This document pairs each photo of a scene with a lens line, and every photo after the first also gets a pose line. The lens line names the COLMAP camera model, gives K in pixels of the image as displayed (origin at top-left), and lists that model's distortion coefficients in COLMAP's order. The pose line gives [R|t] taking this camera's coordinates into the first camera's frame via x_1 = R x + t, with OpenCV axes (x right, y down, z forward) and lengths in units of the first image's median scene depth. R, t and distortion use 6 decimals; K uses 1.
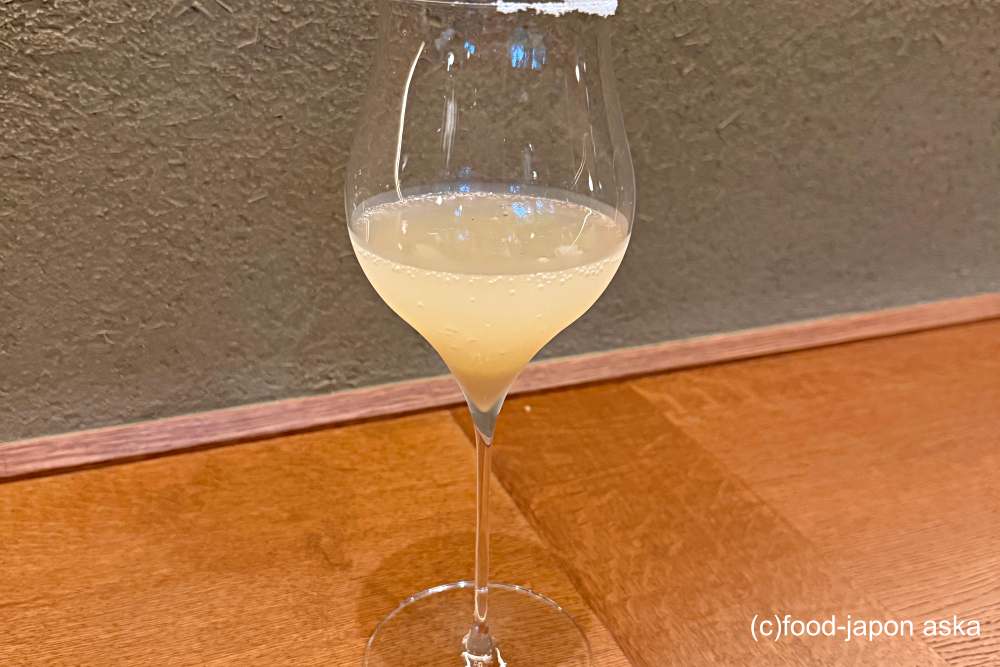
lens RADIAL K [[933.1, 0, 501.5], [0, 933.1, 335.9], [0, 0, 1]] dist [0.058205, -0.162746]
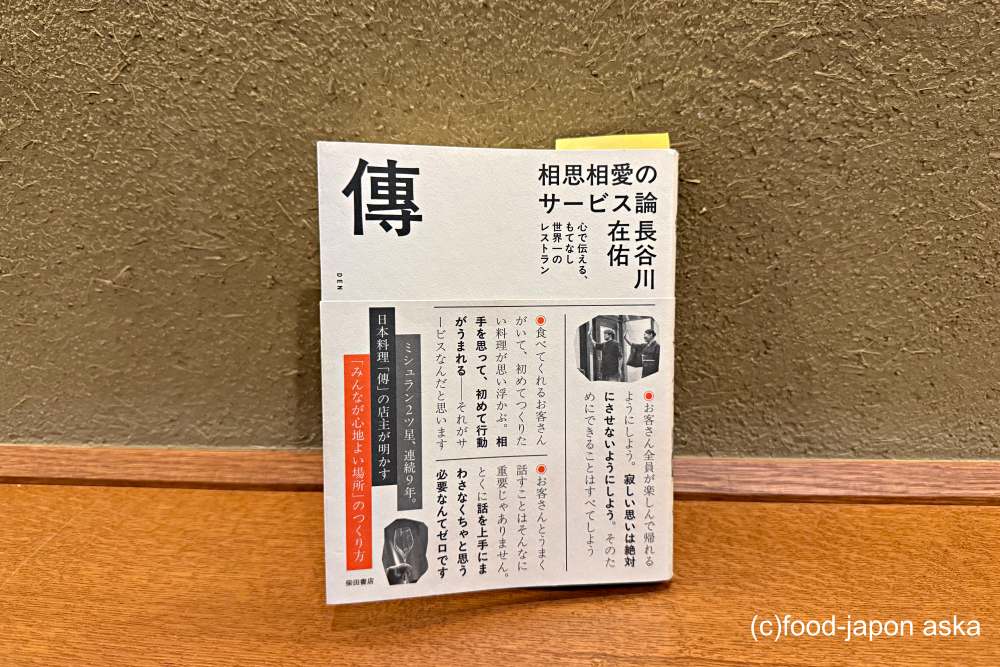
lens RADIAL K [[697.5, 0, 501.8], [0, 697.5, 348.8], [0, 0, 1]] dist [-0.038511, 0.004238]
pose [[0.885966, 0.110203, -0.450465, -0.441374], [-0.136778, 0.990240, -0.026758, 0.058358], [0.443120, 0.085320, 0.892393, 0.281957]]
